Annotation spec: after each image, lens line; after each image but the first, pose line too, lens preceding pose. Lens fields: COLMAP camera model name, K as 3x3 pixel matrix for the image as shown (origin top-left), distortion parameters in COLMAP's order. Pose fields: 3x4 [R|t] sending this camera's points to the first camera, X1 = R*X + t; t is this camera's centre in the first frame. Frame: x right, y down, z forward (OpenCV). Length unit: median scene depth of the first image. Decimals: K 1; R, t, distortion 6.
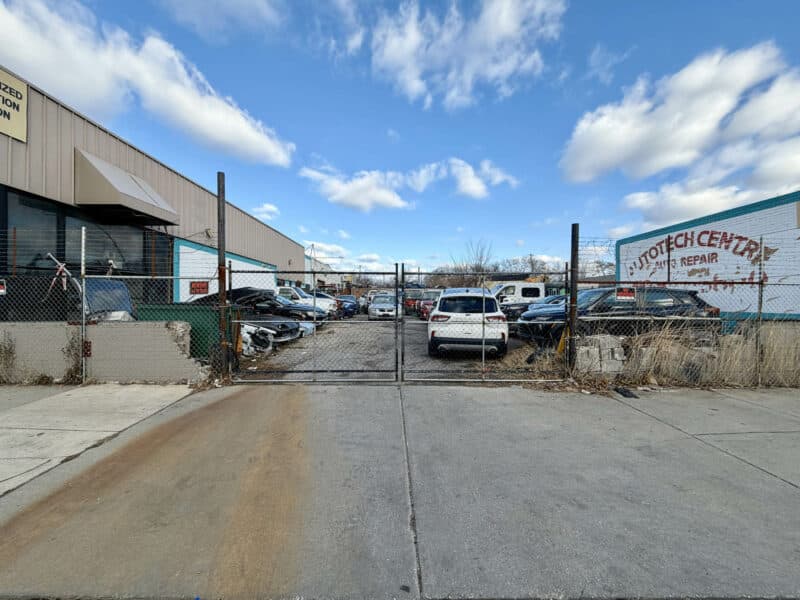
lens RADIAL K [[323.3, 0, 398.1], [0, 323.3, 300.4], [0, 0, 1]] dist [-0.000861, 0.001617]
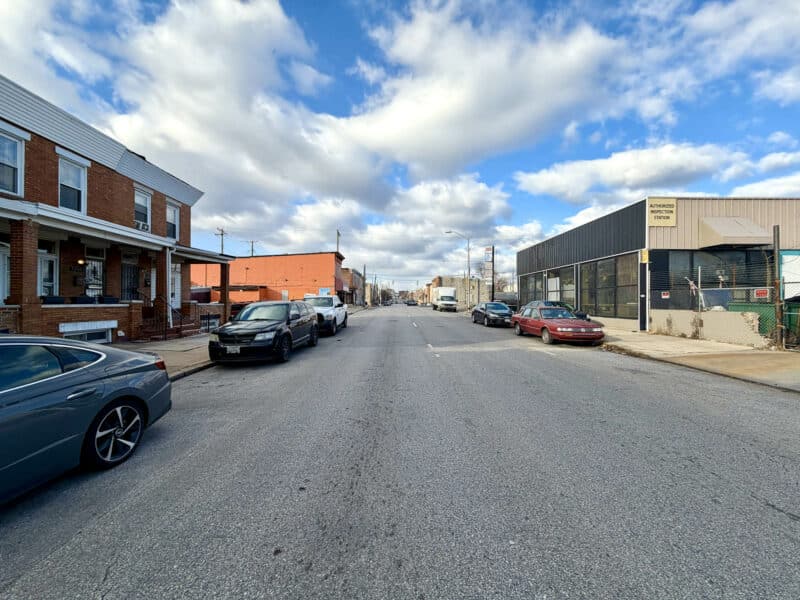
lens RADIAL K [[323.3, 0, 388.0], [0, 323.3, 300.9], [0, 0, 1]] dist [-0.000861, 0.001617]
pose [[-0.014458, 0.002499, -0.999892, 1.122961], [0.009414, 0.999953, 0.002363, -0.021221], [0.999851, -0.009379, -0.014480, -0.966162]]
